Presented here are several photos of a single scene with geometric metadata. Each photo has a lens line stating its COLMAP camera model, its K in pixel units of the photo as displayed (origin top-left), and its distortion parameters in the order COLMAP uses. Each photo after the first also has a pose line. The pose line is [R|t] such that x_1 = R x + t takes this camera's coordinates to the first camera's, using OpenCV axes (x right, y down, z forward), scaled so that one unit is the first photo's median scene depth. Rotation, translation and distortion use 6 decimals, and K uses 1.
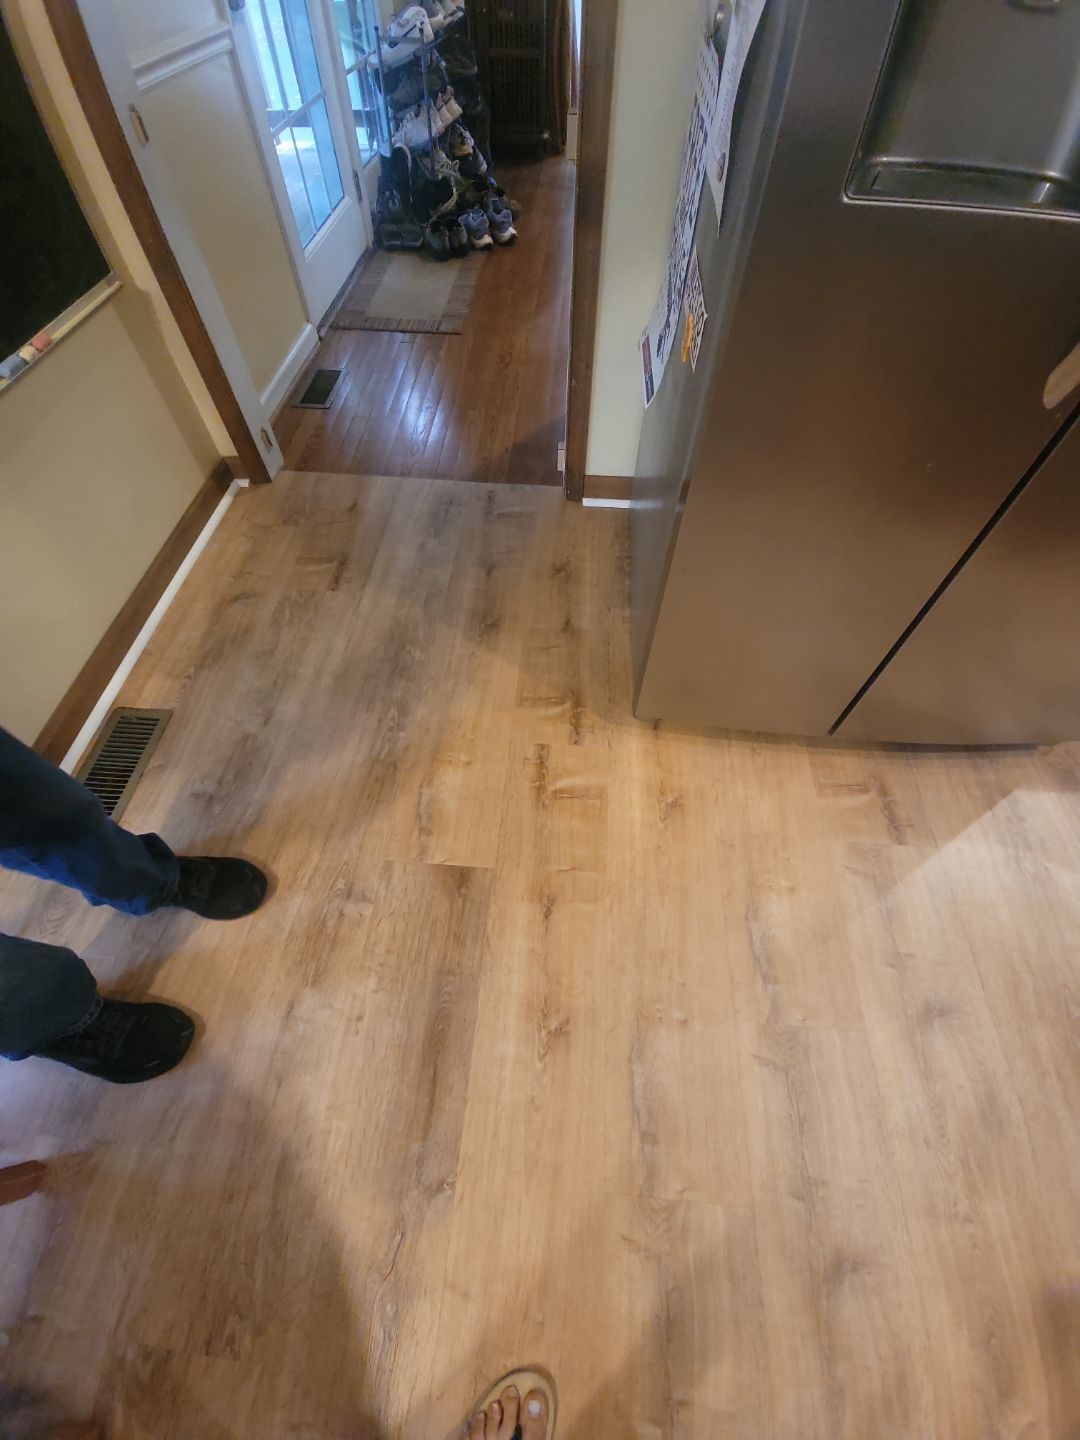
lens RADIAL K [[596.9, 0, 526.3], [0, 596.9, 740.9], [0, 0, 1]] dist [0.001436, -0.004109]
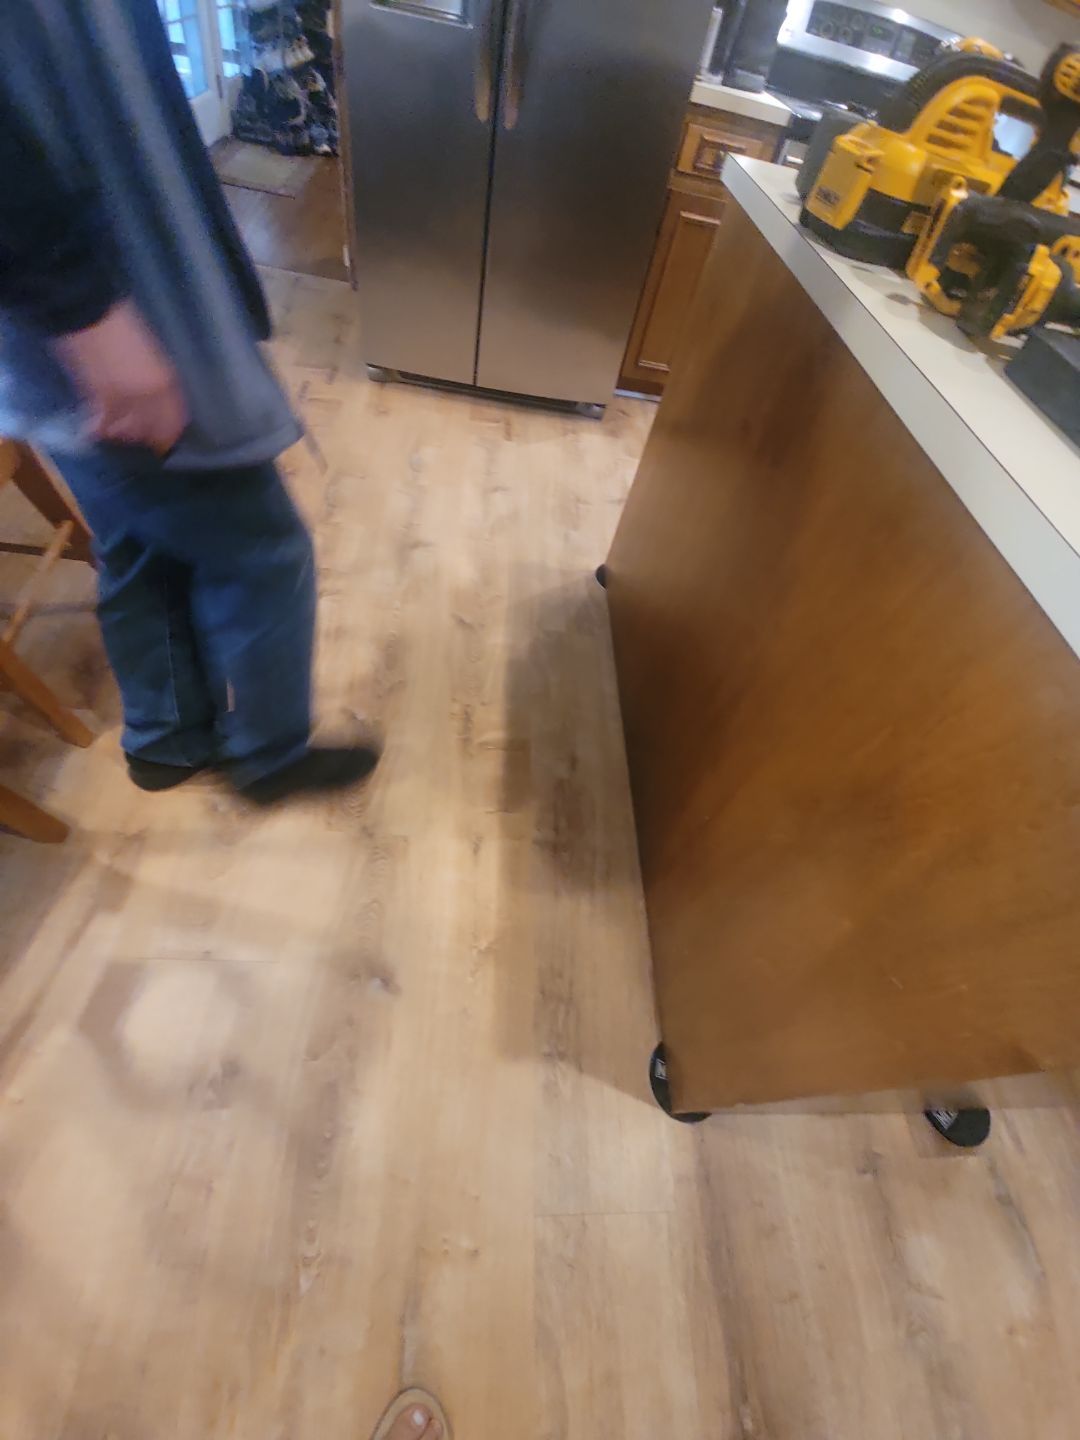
lens RADIAL K [[596.9, 0, 537.2], [0, 596.9, 717.8], [0, 0, 1]] dist [0.001436, -0.004109]
pose [[0.980510, 0.018544, 0.195591, 0.308570], [-0.010222, 0.999002, -0.043471, 0.892674], [-0.196202, 0.040624, 0.979722, -0.614602]]
